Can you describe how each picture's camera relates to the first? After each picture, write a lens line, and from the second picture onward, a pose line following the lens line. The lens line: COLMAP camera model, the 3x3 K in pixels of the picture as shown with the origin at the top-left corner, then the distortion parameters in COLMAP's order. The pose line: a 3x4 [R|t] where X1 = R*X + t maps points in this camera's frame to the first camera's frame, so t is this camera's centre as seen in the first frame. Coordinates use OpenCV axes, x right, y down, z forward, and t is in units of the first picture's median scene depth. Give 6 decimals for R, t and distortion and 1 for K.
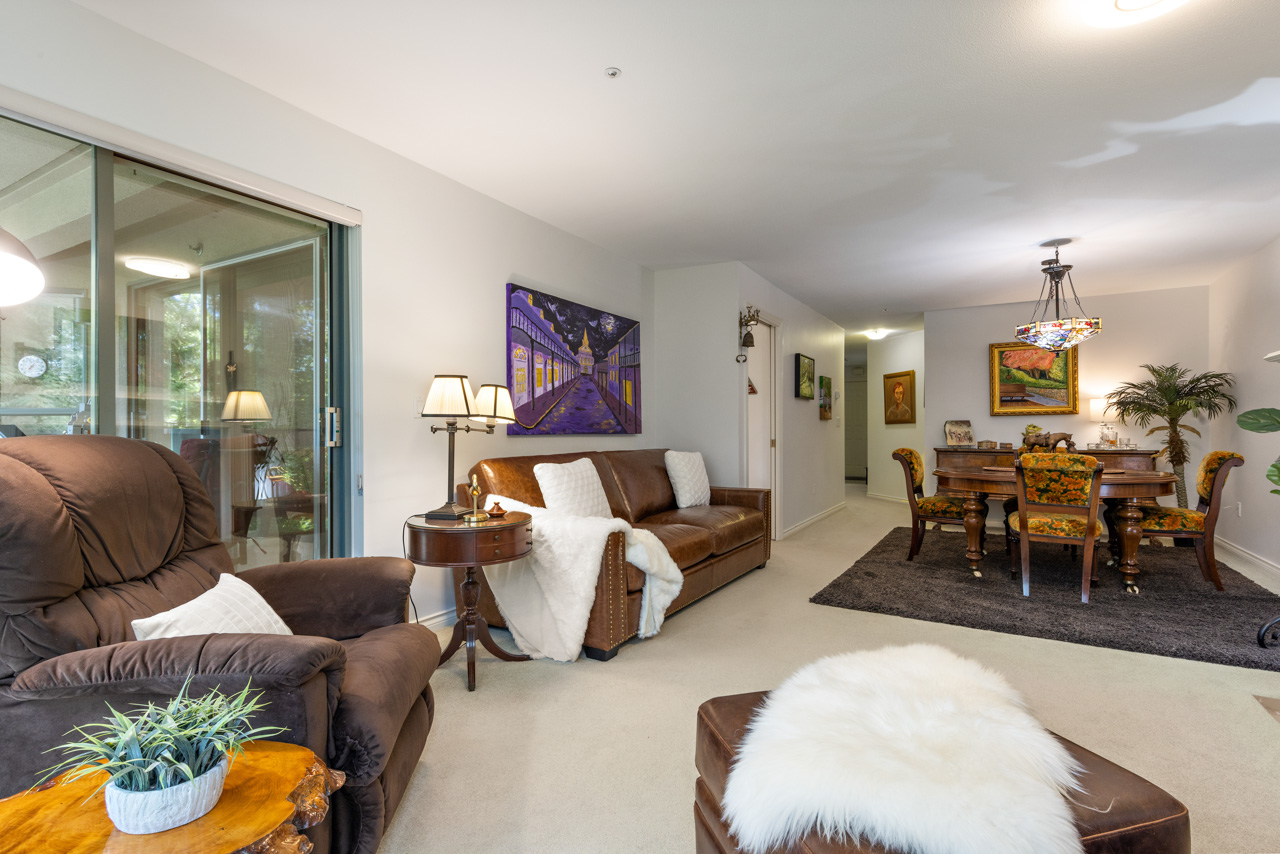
lens RADIAL K [[603.7, 0, 649.3], [0, 603.7, 425.6], [0, 0, 1]] dist [0.003749, -0.001147]
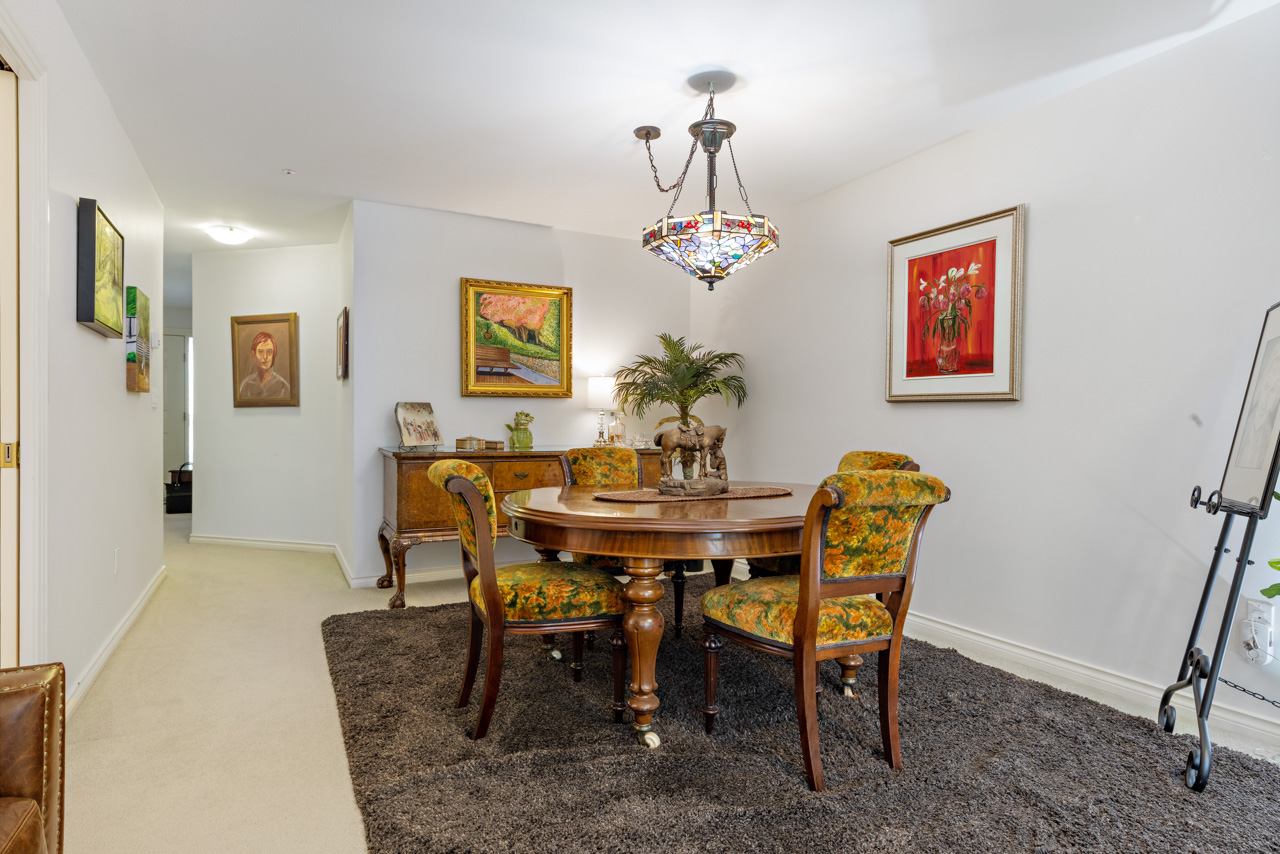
lens RADIAL K [[703.1, 0, 646.7], [0, 703.1, 429.4], [0, 0, 1]] dist [0.004783, 0.001528]
pose [[0.529405, -0.002018, 0.848367, 0.090097], [-0.015239, 0.999813, 0.011887, 0.008422], [-0.848232, -0.019221, 0.529276, 0.673714]]
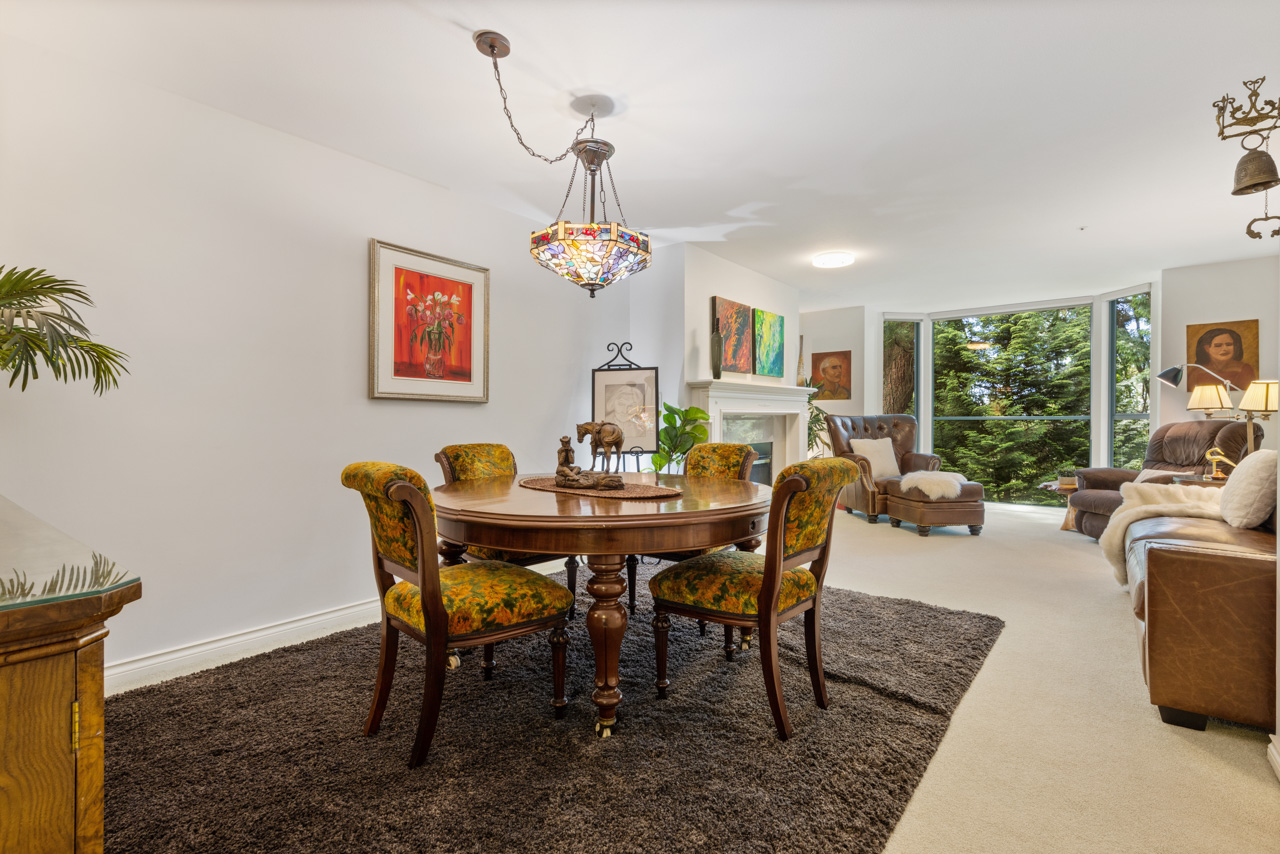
lens RADIAL K [[603.7, 0, 634.3], [0, 603.7, 426.2], [0, 0, 1]] dist [0.003749, -0.001147]
pose [[-0.991072, -0.000328, 0.133324, 0.533568], [-0.000087, 0.999998, 0.001813, 0.013771], [-0.133324, 0.001786, -0.991071, 1.529205]]
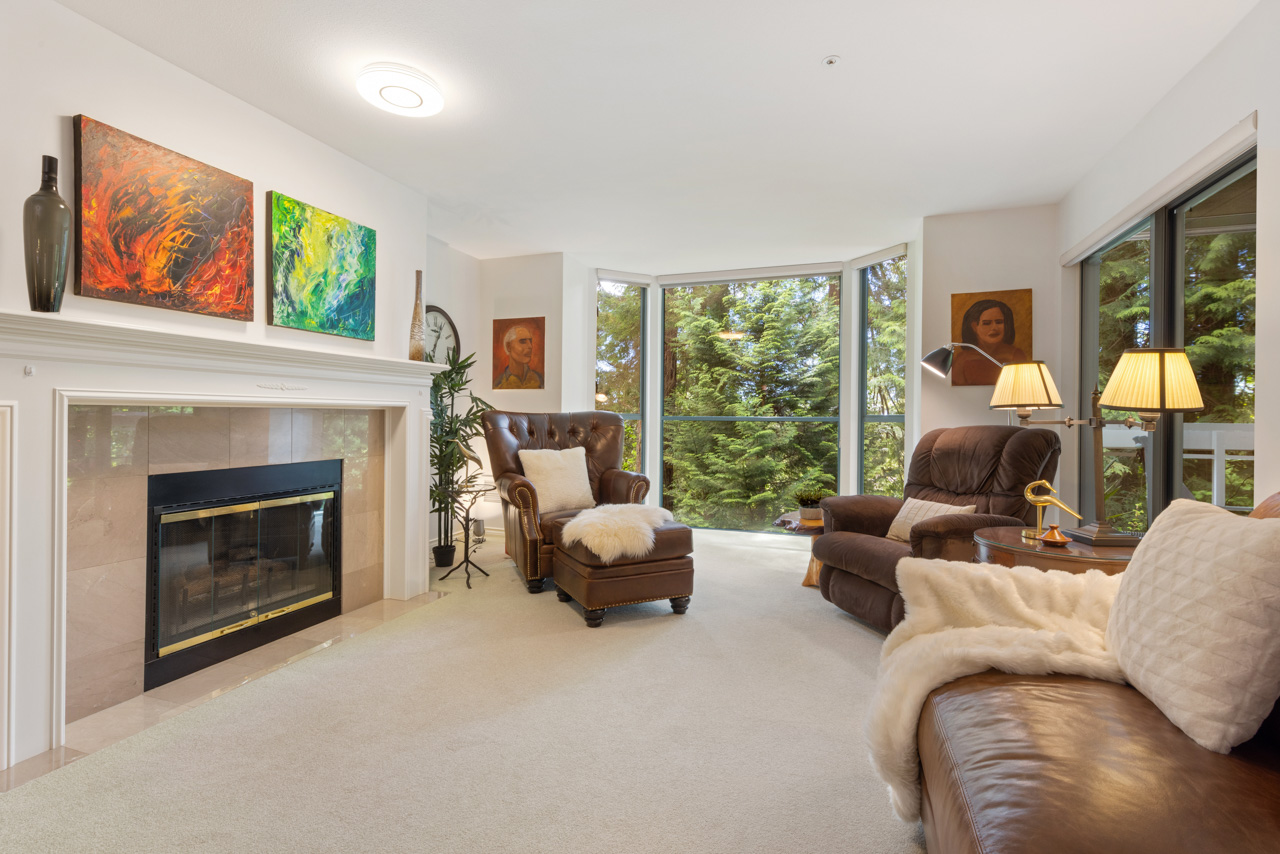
lens RADIAL K [[593.2, 0, 645.0], [0, 593.2, 420.1], [0, 0, 1]] dist [0.003543, 0.000468]
pose [[-0.980026, -0.009056, -0.198665, 0.212385], [-0.008065, 0.999951, -0.005794, 0.006190], [0.198707, -0.004076, -0.980050, 0.948871]]
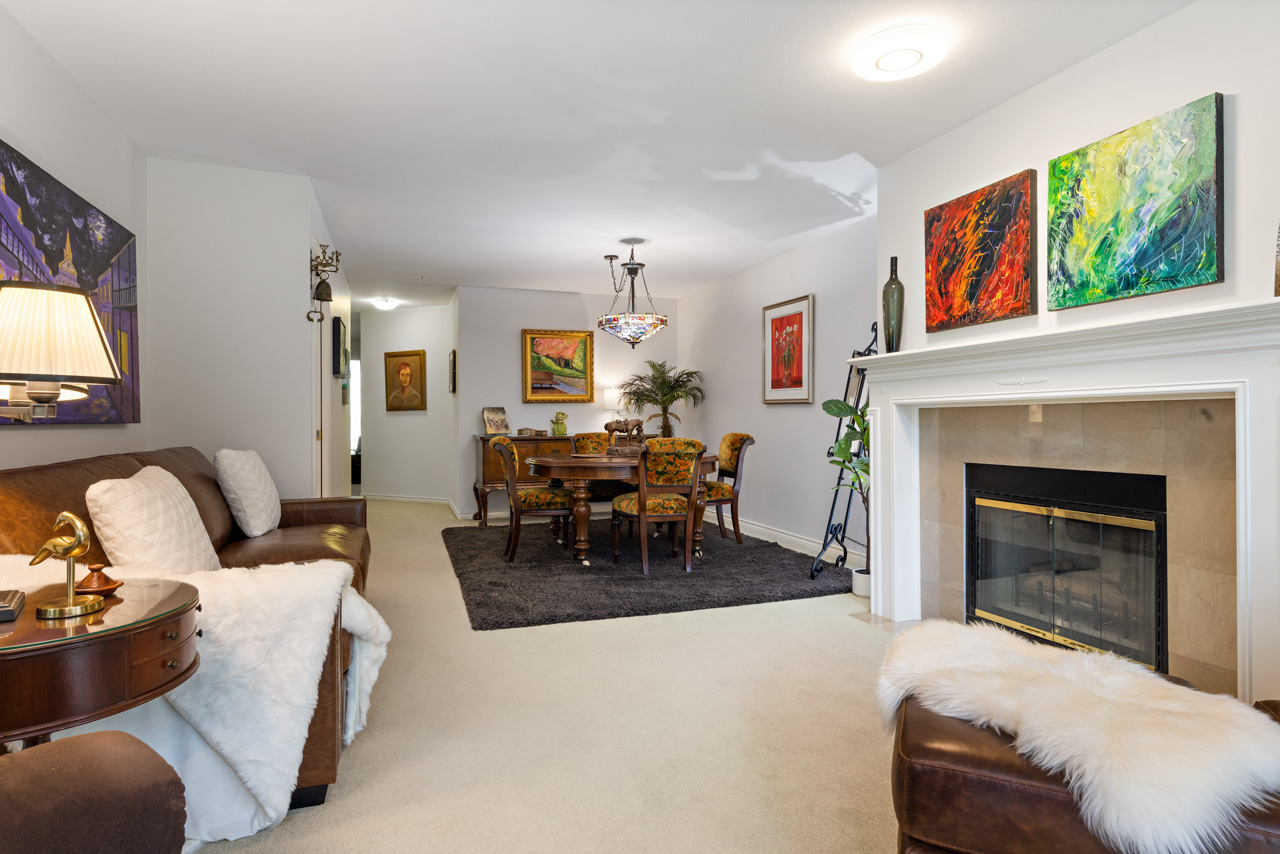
lens RADIAL K [[689.5, 0, 645.7], [0, 689.5, 417.4], [0, 0, 1]] dist [0.004986, -0.002089]
pose [[0.643058, -0.000850, 0.765817, -0.232101], [-0.002833, 0.999990, 0.003489, 0.004144], [-0.765813, -0.004413, 0.643049, 0.190942]]
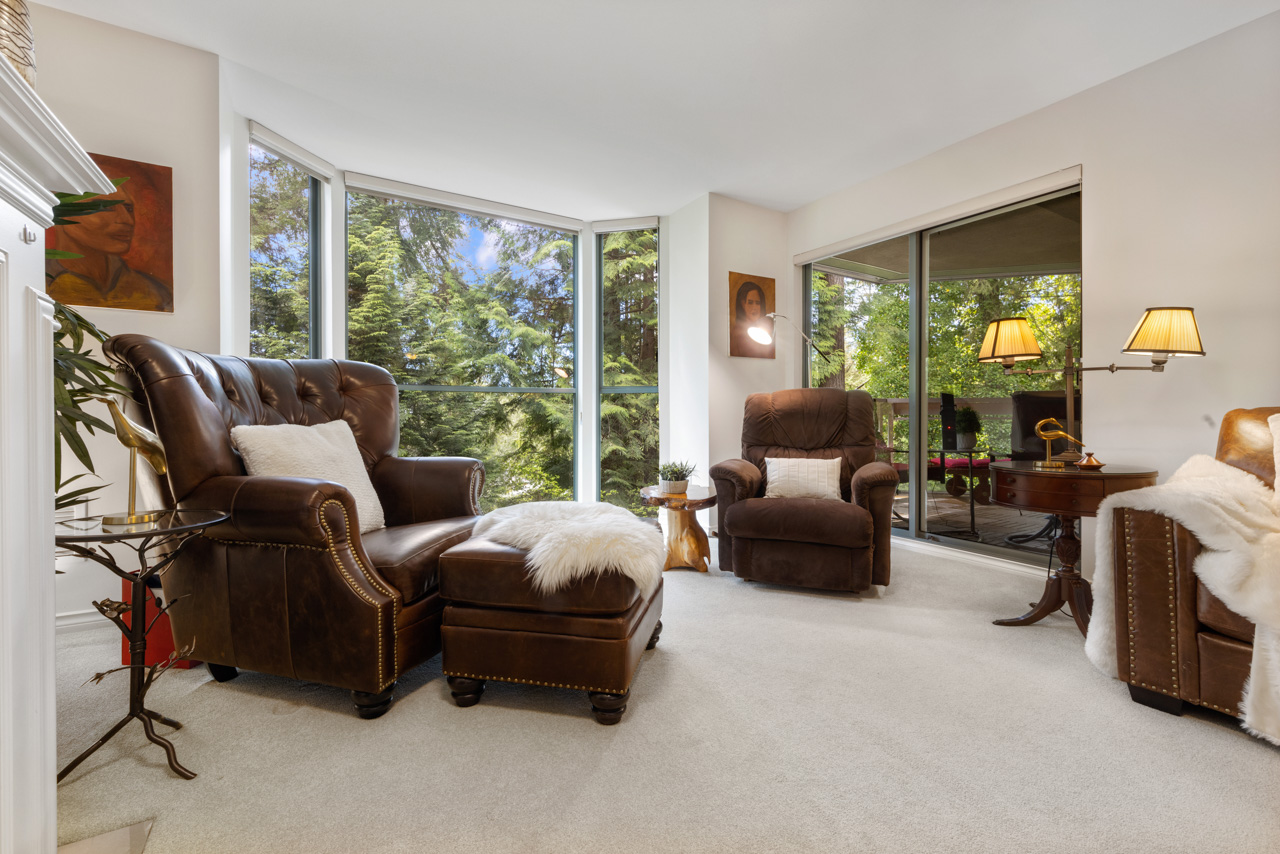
lens RADIAL K [[542.4, 0, 651.0], [0, 542.4, 418.6], [0, 0, 1]] dist [0.002517, -0.000906]
pose [[-0.450701, 0.005960, -0.892655, 0.421011], [0.006971, 0.999971, 0.003157, 0.042391], [0.892648, -0.004800, -0.450730, 0.473918]]
